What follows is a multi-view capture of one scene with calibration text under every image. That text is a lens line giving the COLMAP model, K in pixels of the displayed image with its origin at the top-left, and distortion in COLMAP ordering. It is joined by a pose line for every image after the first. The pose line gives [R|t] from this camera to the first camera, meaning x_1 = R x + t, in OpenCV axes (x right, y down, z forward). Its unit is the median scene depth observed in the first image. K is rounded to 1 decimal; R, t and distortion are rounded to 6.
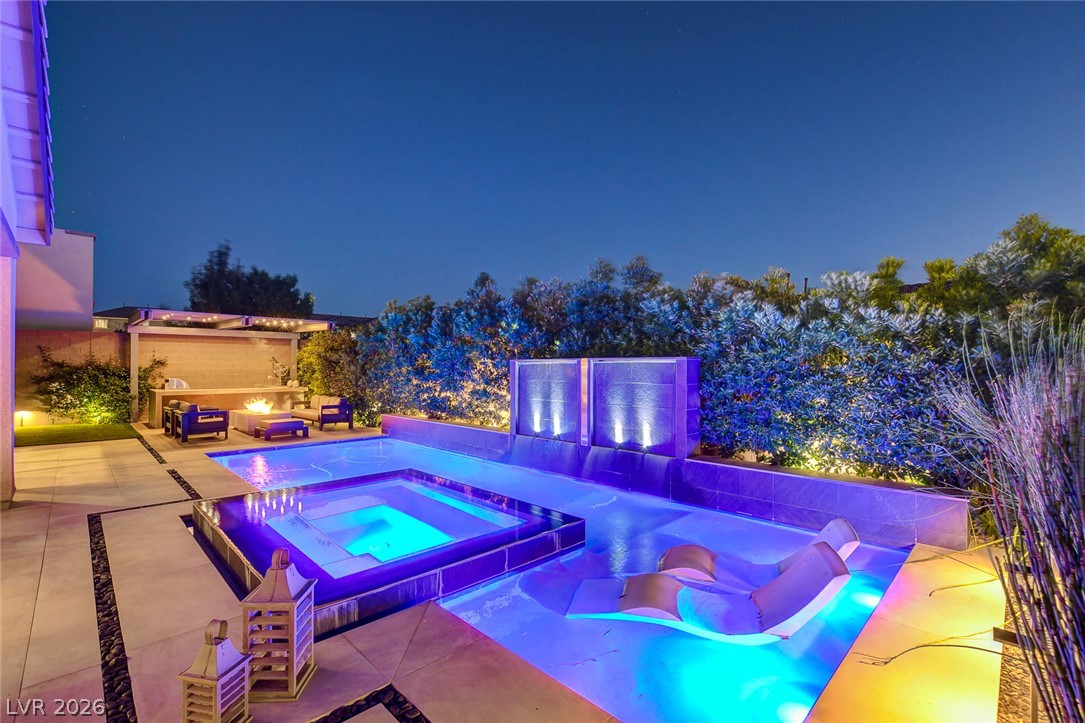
lens RADIAL K [[479.5, 0, 541.9], [0, 479.5, 363.0], [0, 0, 1]] dist [-0.003186, -0.000232]
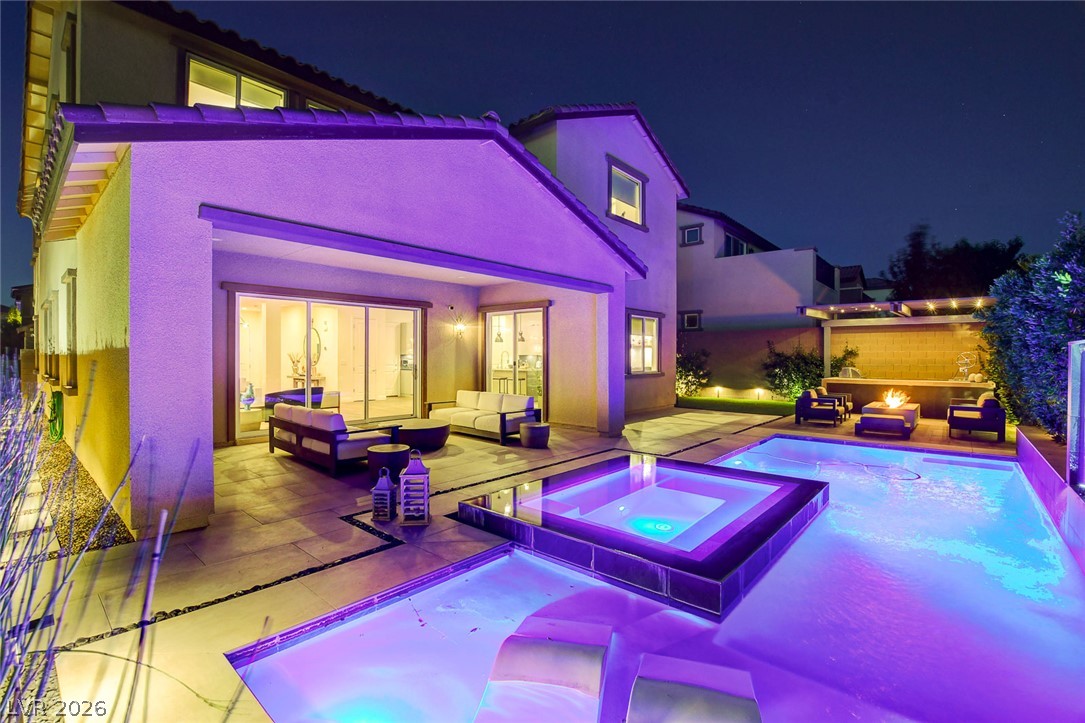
lens RADIAL K [[479.5, 0, 540.1], [0, 479.5, 359.3], [0, 0, 1]] dist [-0.003186, -0.000232]
pose [[0.077297, 0.004820, -0.996996, 0.231222], [0.006255, 0.999966, 0.005319, 0.003769], [0.996989, -0.006647, 0.077264, 0.223544]]
